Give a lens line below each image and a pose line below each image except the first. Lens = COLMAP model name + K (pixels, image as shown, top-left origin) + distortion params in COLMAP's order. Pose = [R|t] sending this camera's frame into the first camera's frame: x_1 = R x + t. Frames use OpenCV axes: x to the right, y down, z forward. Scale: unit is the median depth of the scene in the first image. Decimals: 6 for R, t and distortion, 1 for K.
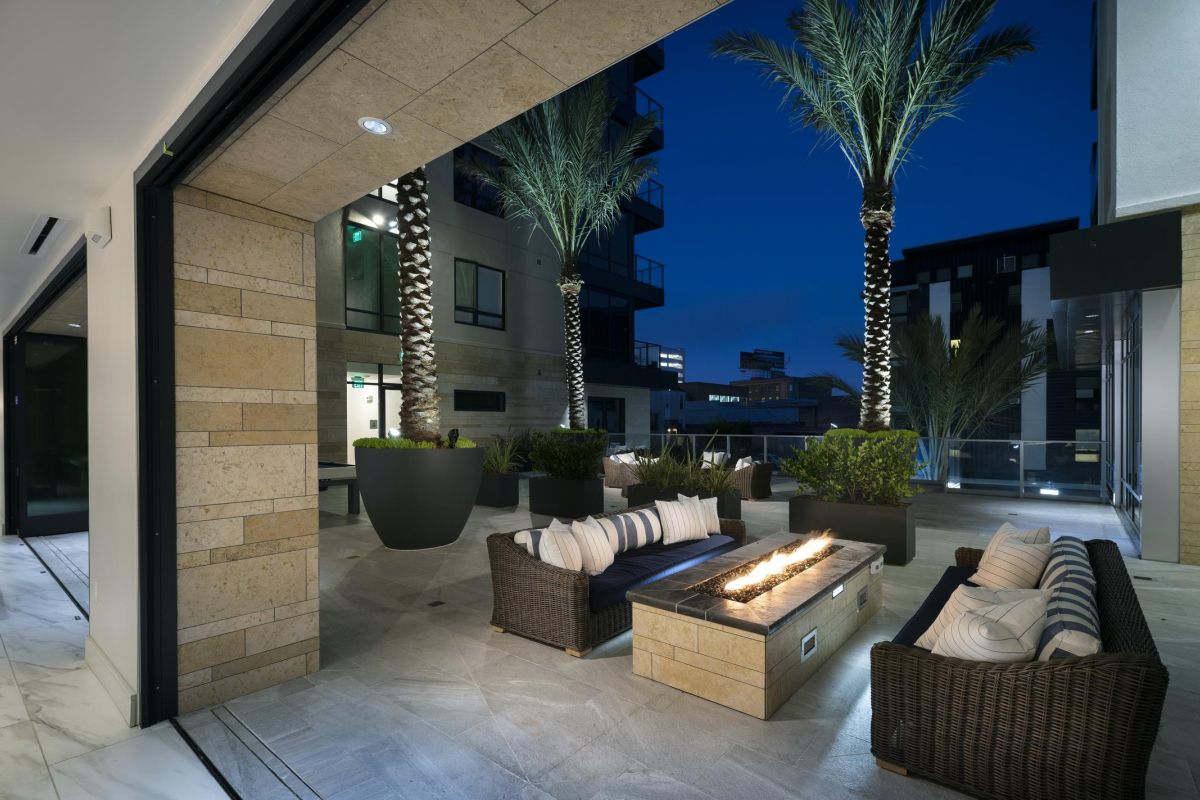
lens RADIAL K [[559.3, 0, 602.9], [0, 559.3, 431.0], [0, 0, 1]] dist [0.000558, 0.000018]
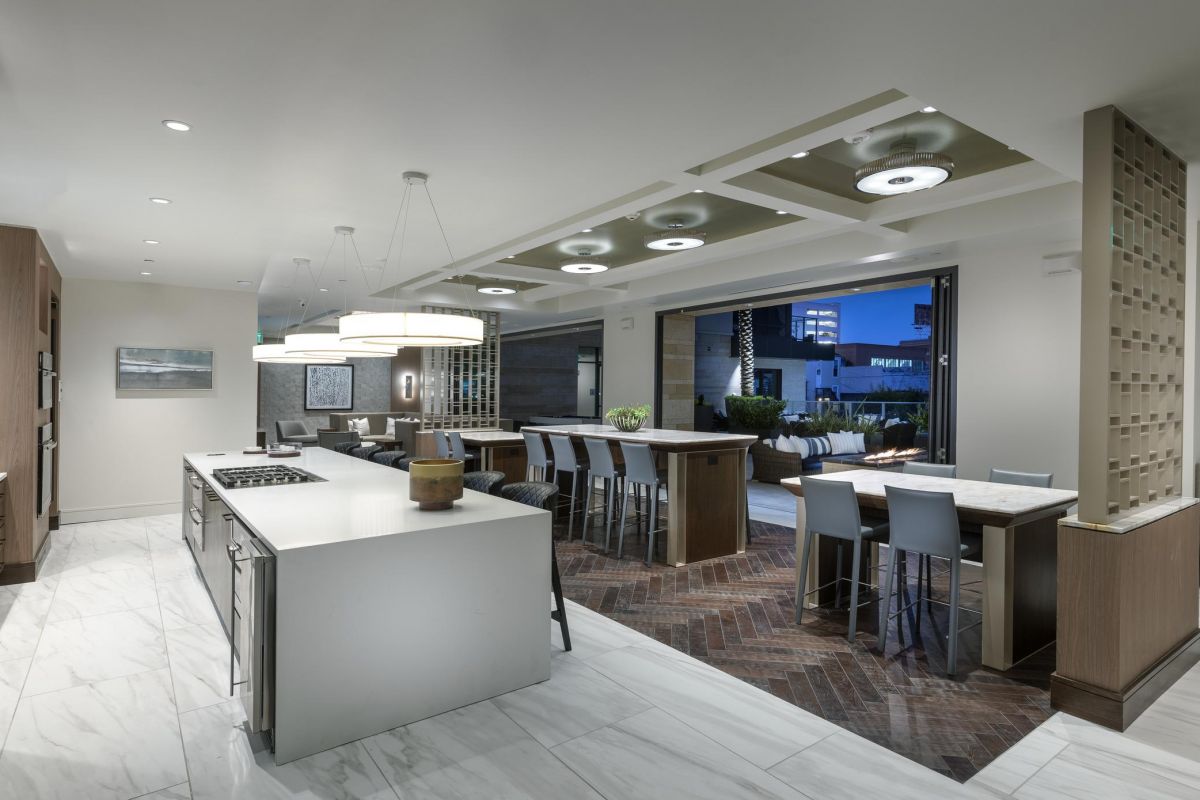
lens RADIAL K [[612.9, 0, 600.0], [0, 612.9, 400.0], [0, 0, 1]] dist [0.110579, -0.000112]
pose [[0.975736, 0.005539, -0.218879, -0.067676], [-0.005620, 0.999984, 0.000256, 0.006192], [0.218877, 0.000980, 0.975752, -0.423154]]
